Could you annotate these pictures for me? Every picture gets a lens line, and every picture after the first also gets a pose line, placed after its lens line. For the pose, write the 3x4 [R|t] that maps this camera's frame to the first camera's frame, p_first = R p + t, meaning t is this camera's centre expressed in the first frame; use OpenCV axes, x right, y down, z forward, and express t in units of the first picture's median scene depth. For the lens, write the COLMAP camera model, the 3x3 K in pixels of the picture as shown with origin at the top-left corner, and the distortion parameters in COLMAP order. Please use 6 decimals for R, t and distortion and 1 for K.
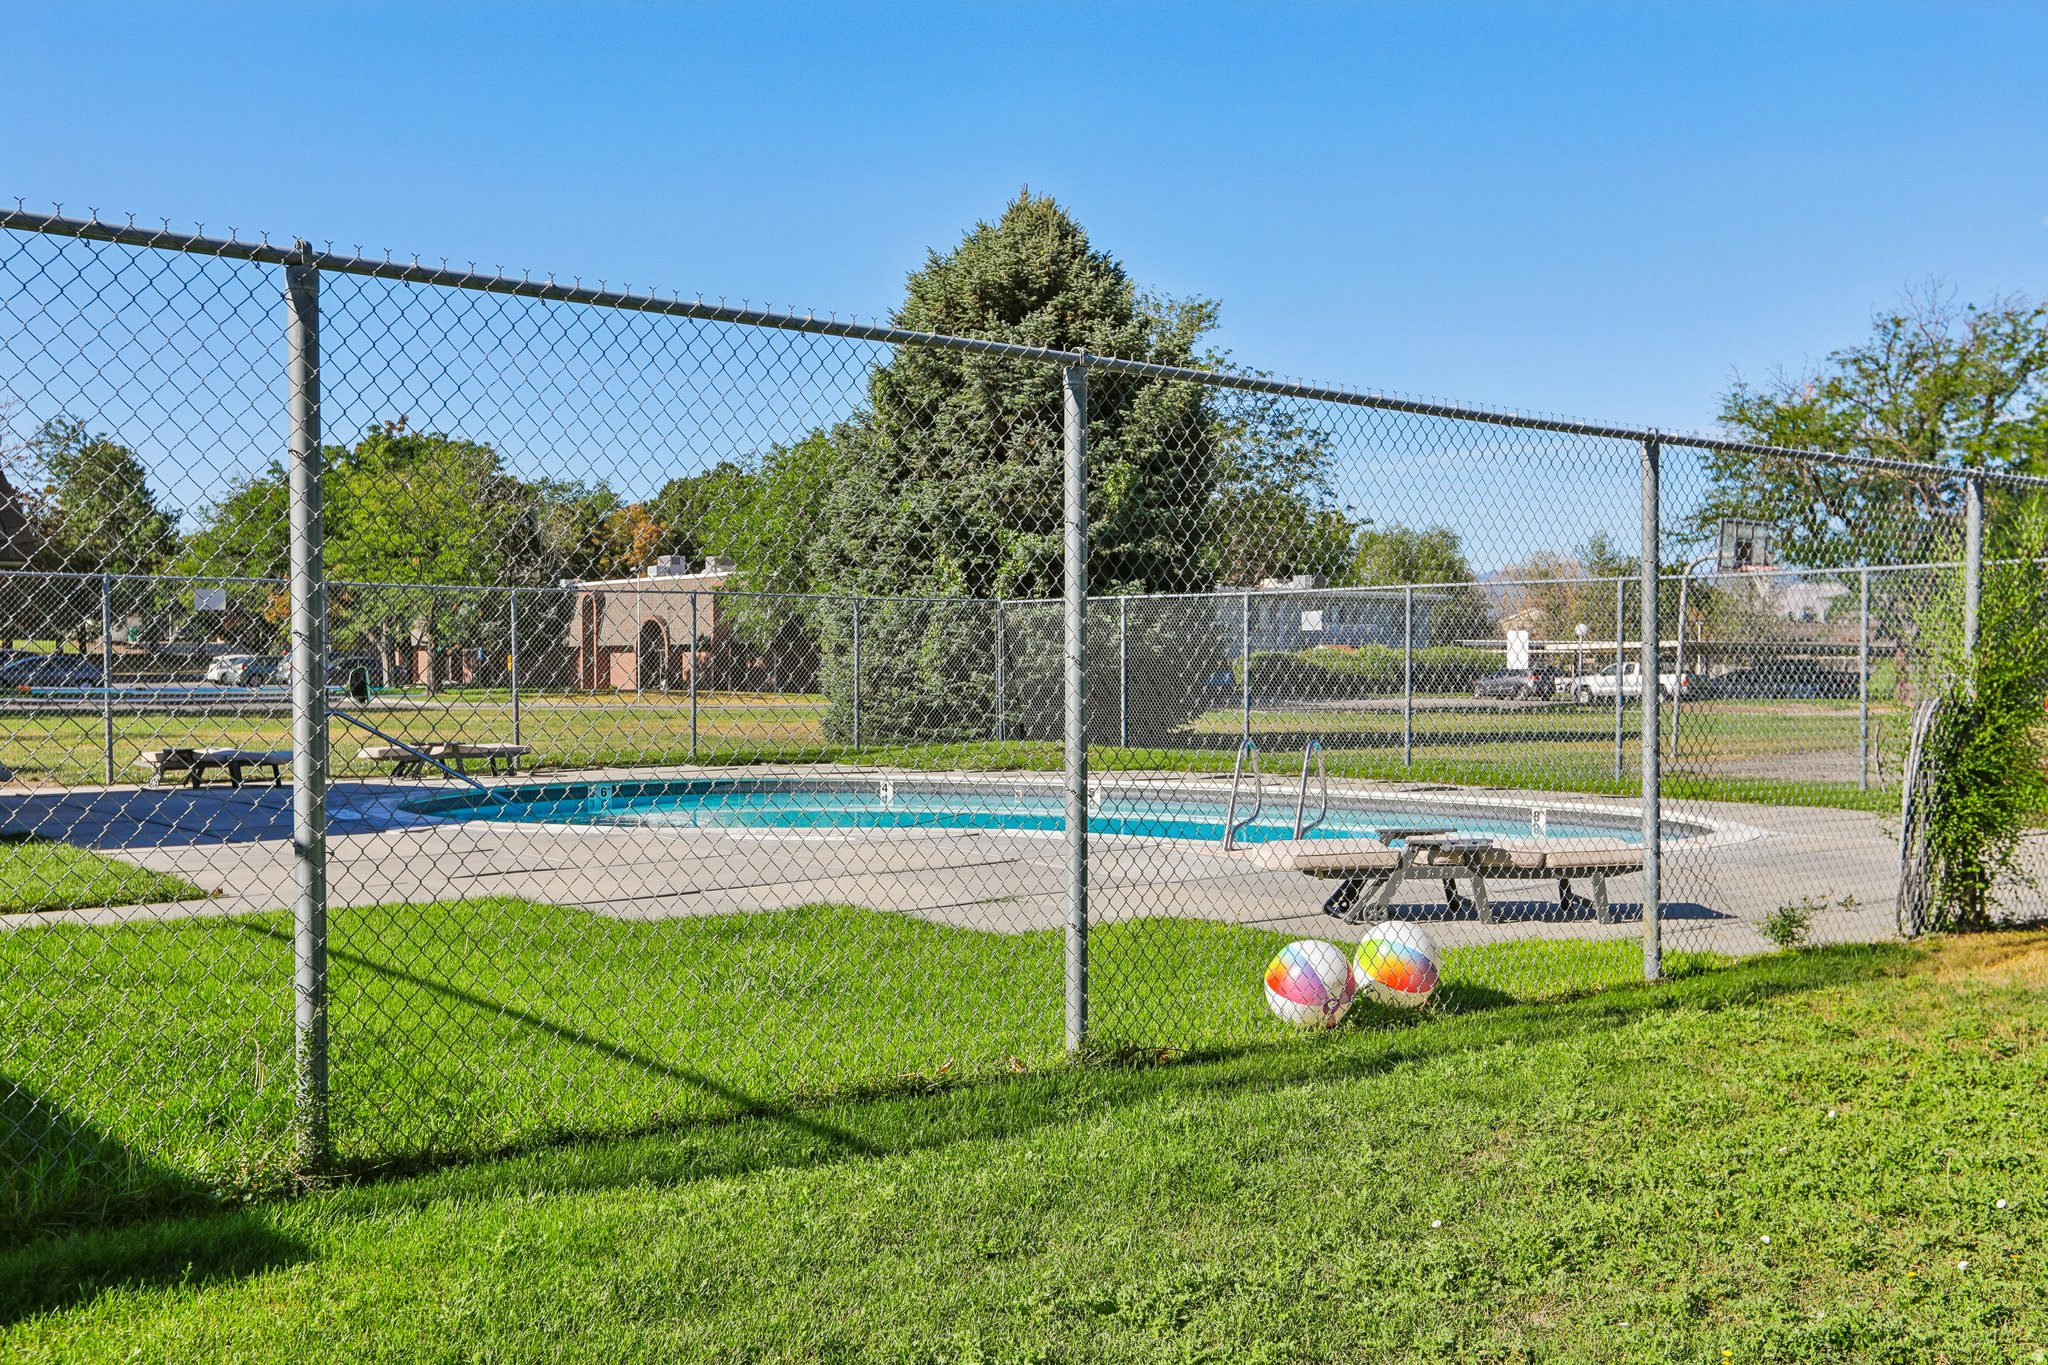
lens RADIAL K [[2086.1, 0, 1022.3], [0, 2086.1, 687.2], [0, 0, 1]] dist [0.042456, 0.000000]
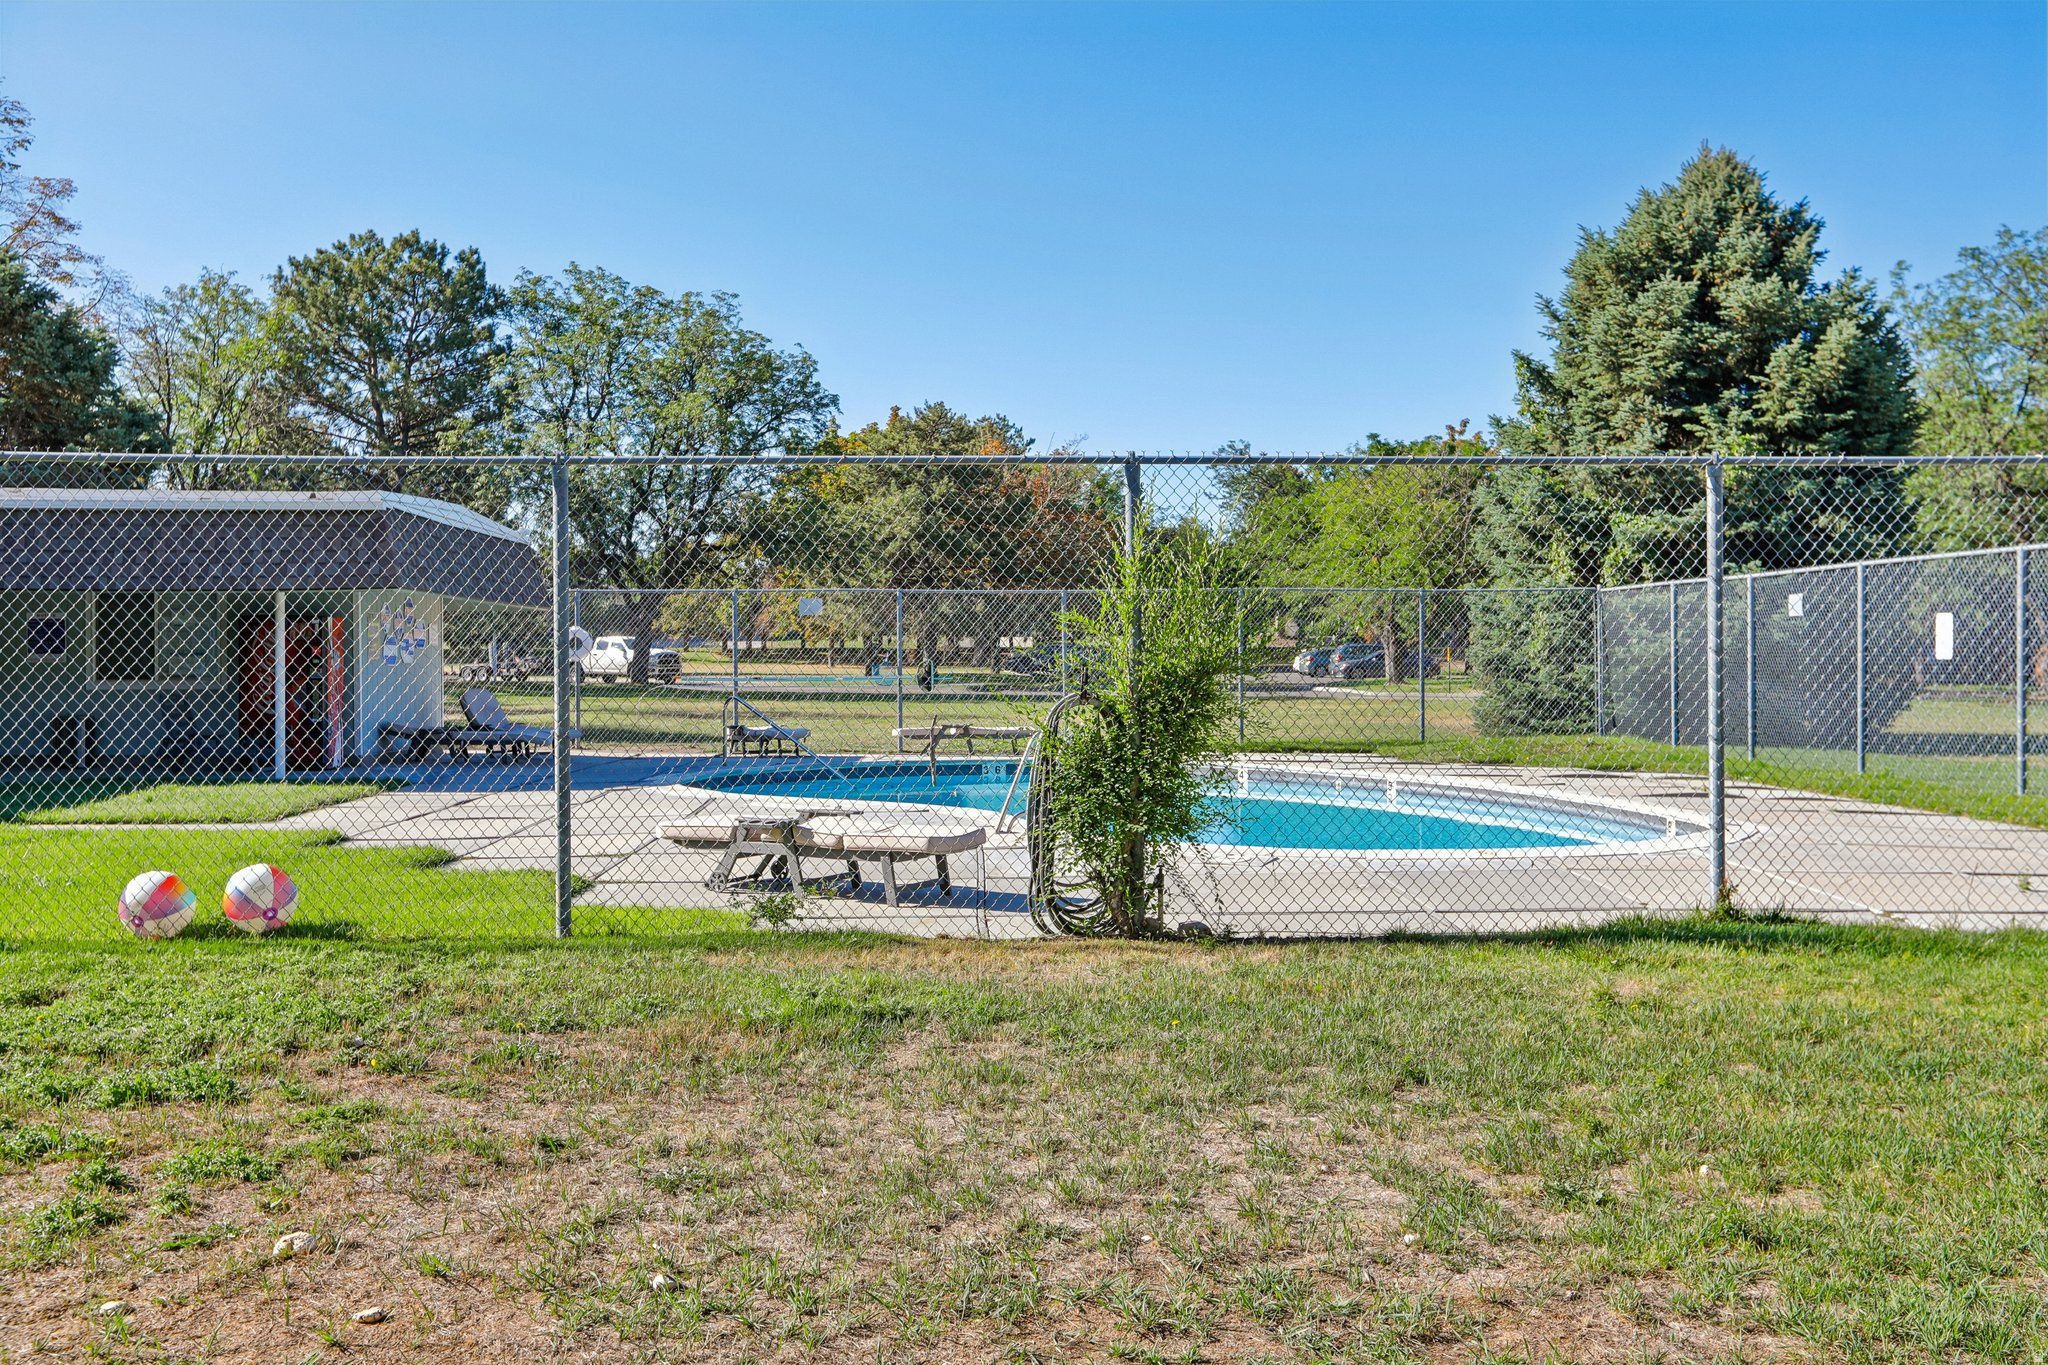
lens RADIAL K [[2086.1, 0, 1019.9], [0, 2086.1, 681.7], [0, 0, 1]] dist [0.042456, 0.000000]
pose [[0.765440, 0.003105, -0.643500, 0.401434], [-0.001179, 0.999993, 0.003423, -0.001634], [0.643506, -0.001862, 0.765438, 0.091851]]
